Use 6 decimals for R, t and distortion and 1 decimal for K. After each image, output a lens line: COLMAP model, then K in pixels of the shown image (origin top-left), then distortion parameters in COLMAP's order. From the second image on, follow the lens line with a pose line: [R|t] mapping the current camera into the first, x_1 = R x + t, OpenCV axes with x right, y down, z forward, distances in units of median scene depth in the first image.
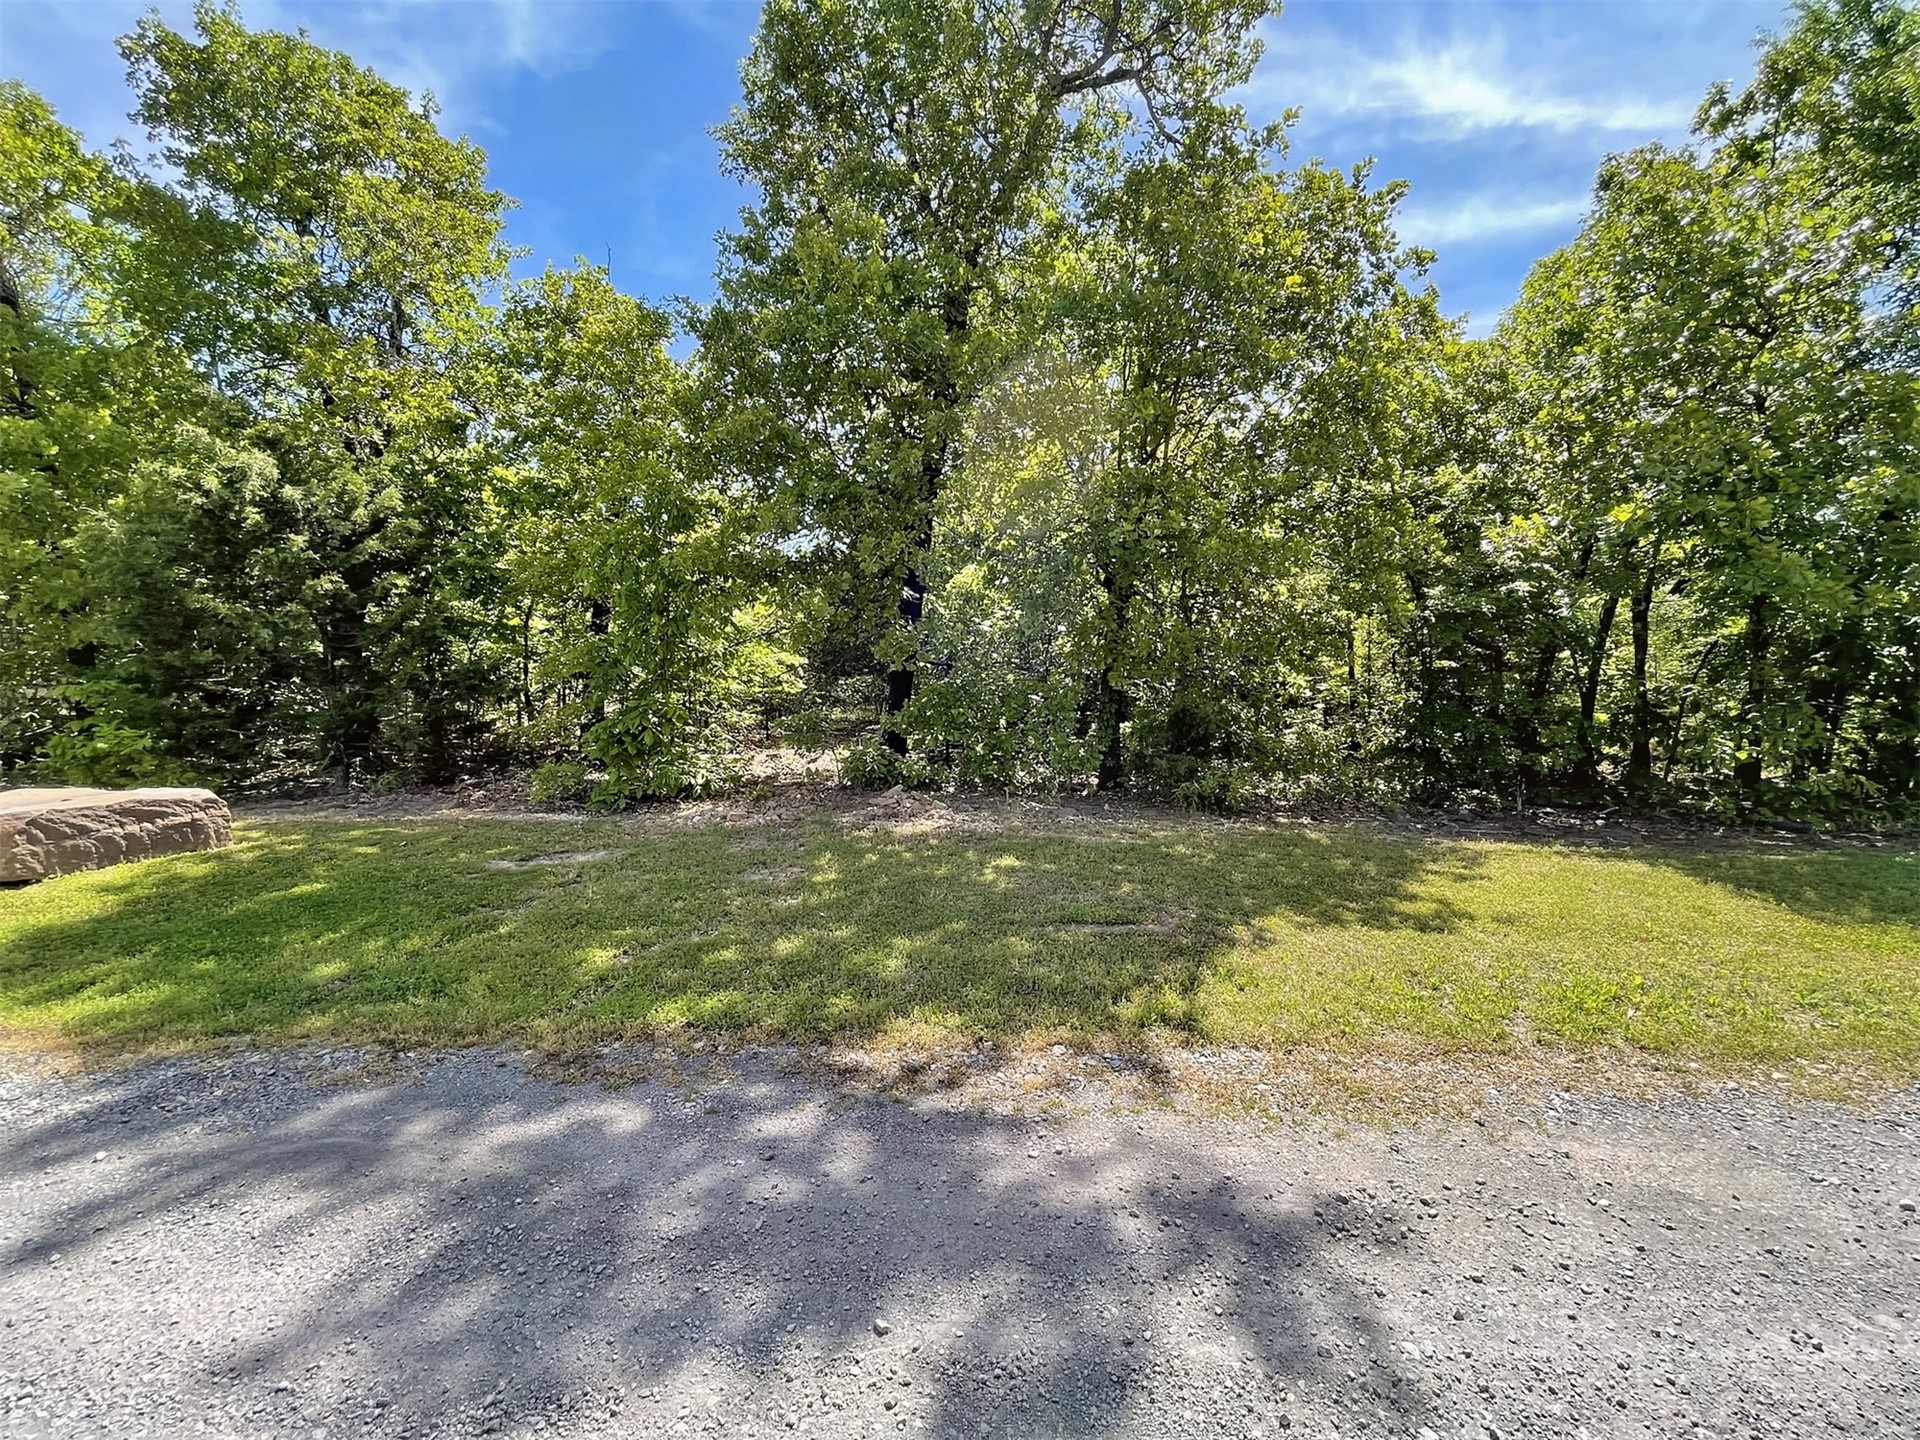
lens RADIAL K [[812.8, 0, 951.0], [0, 812.8, 731.7], [0, 0, 1]] dist [0.020337, -0.010060]
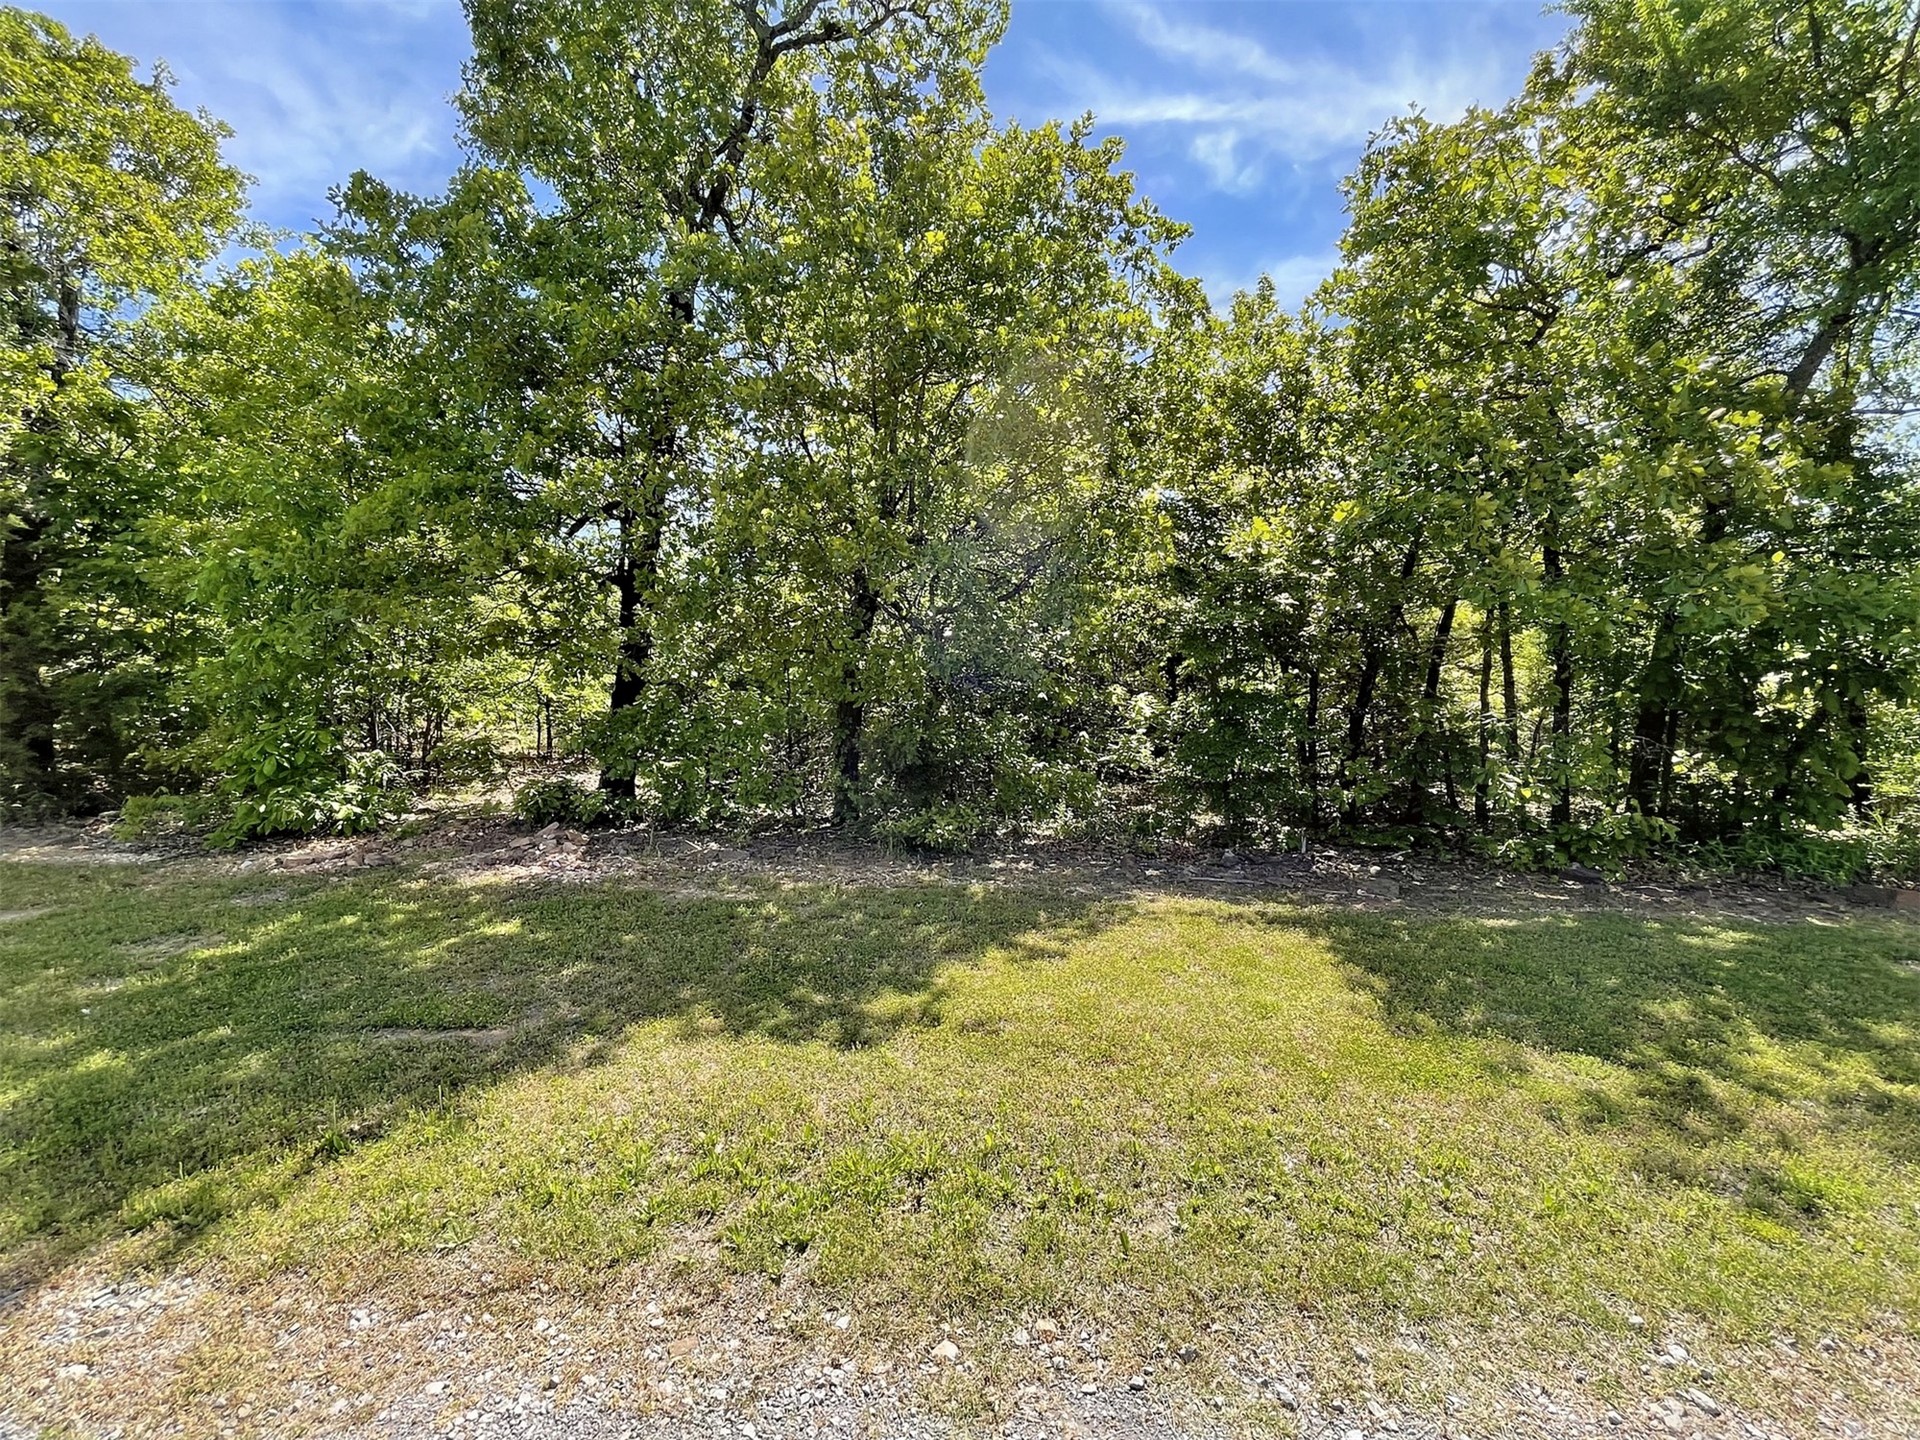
lens RADIAL K [[833.9, 0, 958.3], [0, 833.9, 722.8], [0, 0, 1]] dist [-0.002640, 0.002487]
pose [[0.999988, 0.004876, -0.000182, 0.330674], [-0.004879, 0.999416, -0.033813, -0.011472], [0.000017, 0.033814, 0.999428, 0.108555]]
